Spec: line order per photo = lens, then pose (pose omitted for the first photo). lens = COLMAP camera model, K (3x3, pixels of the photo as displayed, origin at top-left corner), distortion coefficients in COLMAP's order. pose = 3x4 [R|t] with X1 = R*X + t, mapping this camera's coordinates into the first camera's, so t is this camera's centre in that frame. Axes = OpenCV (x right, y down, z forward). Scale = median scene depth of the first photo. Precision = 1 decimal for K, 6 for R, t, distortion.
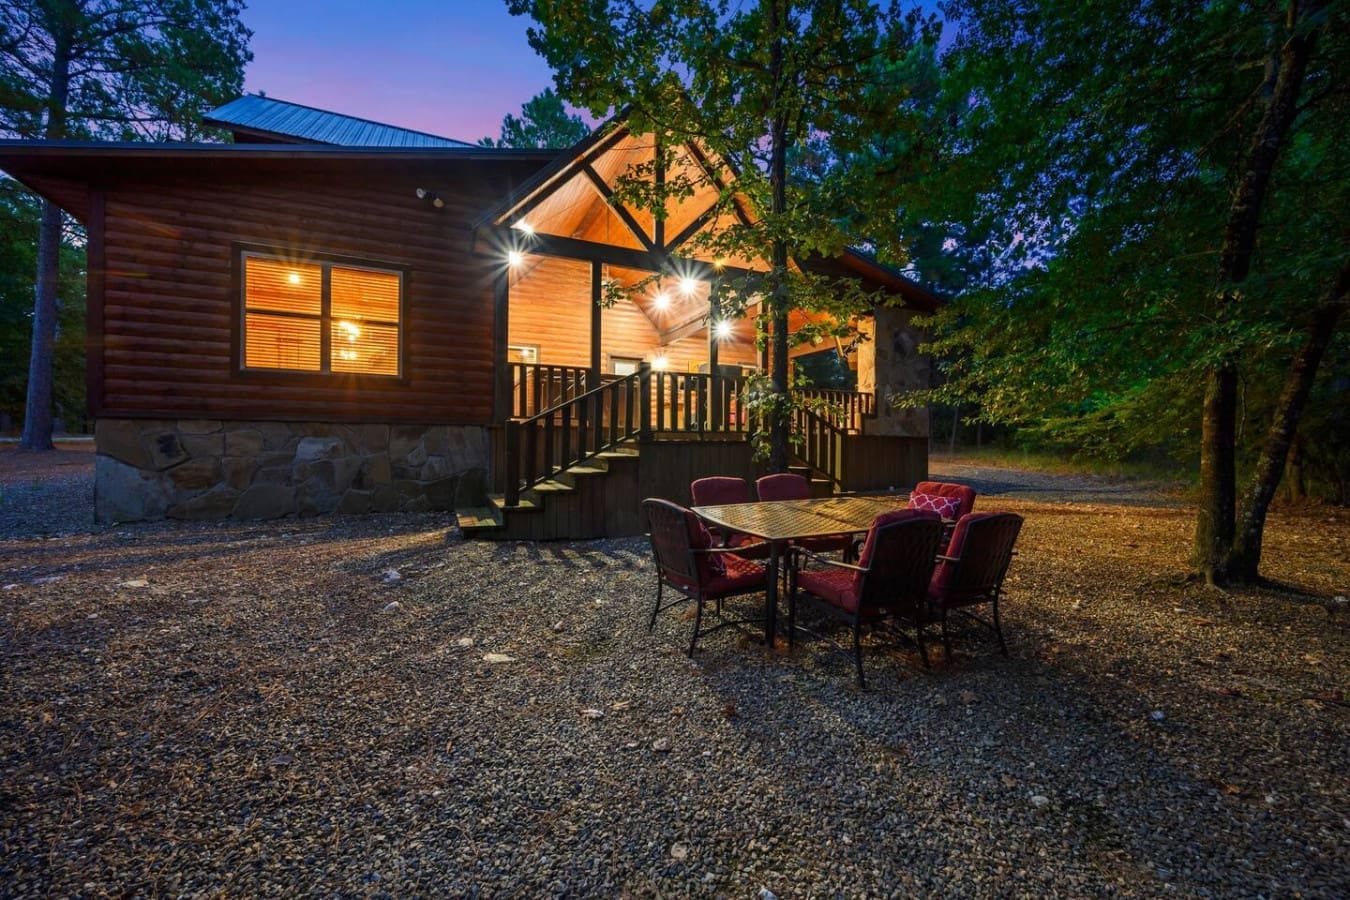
lens RADIAL K [[537.3, 0, 673.6], [0, 537.3, 450.2], [0, 0, 1]] dist [0.001454, 0.000101]
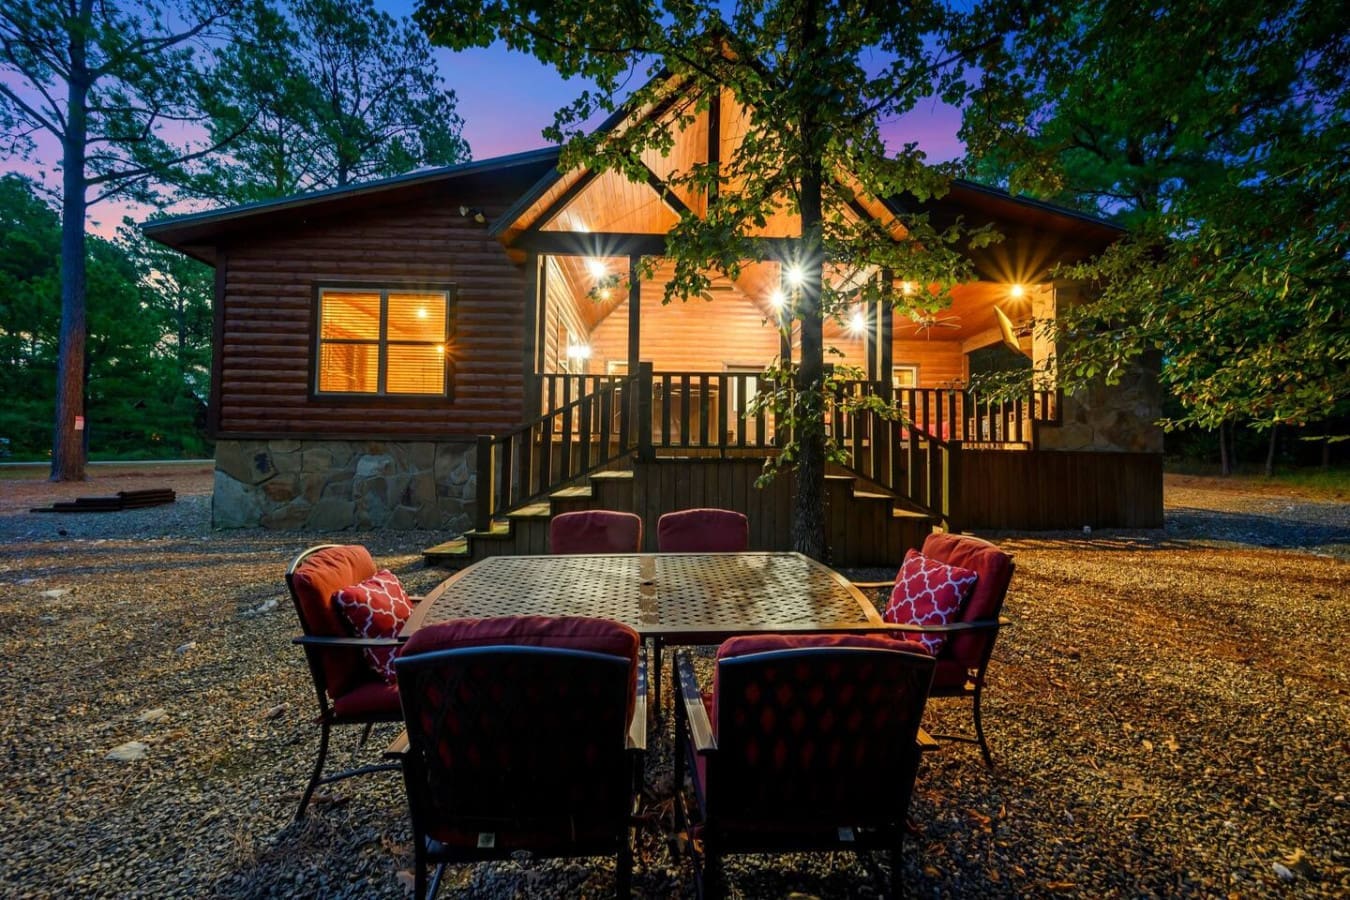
lens RADIAL K [[537.3, 0, 675.9], [0, 537.3, 446.1], [0, 0, 1]] dist [0.001454, 0.000101]
pose [[0.921213, -0.009145, -0.388950, 0.289988], [-0.006856, 0.999187, -0.039731, -0.003992], [0.388997, 0.039267, 0.920402, 0.259903]]
